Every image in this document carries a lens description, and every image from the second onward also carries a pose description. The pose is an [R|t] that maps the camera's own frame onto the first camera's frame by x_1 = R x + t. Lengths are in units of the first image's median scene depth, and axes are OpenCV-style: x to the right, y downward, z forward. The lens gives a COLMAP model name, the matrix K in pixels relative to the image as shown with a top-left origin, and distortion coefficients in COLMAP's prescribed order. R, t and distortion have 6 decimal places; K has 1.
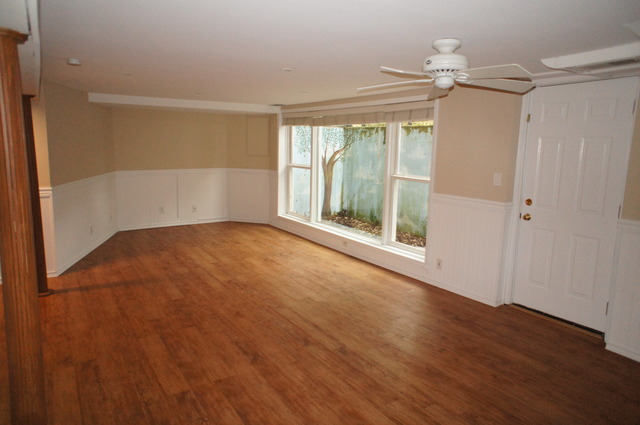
lens RADIAL K [[432.2, 0, 320.0], [0, 432.2, 212.5], [0, 0, 1]] dist [-0.093145, 0.113656]
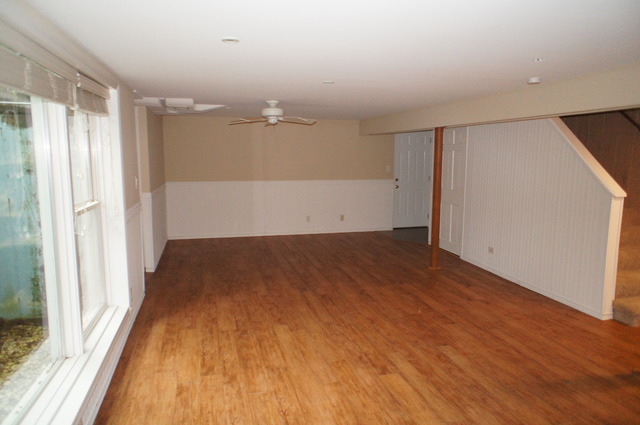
lens RADIAL K [[432.2, 0, 320.0], [0, 432.2, 212.5], [0, 0, 1]] dist [-0.093145, 0.113656]
pose [[-0.951104, -0.067254, 0.301460, -0.339069], [0.024904, 0.956131, 0.291879, -0.292760], [-0.307866, 0.285115, -0.907705, 1.764329]]
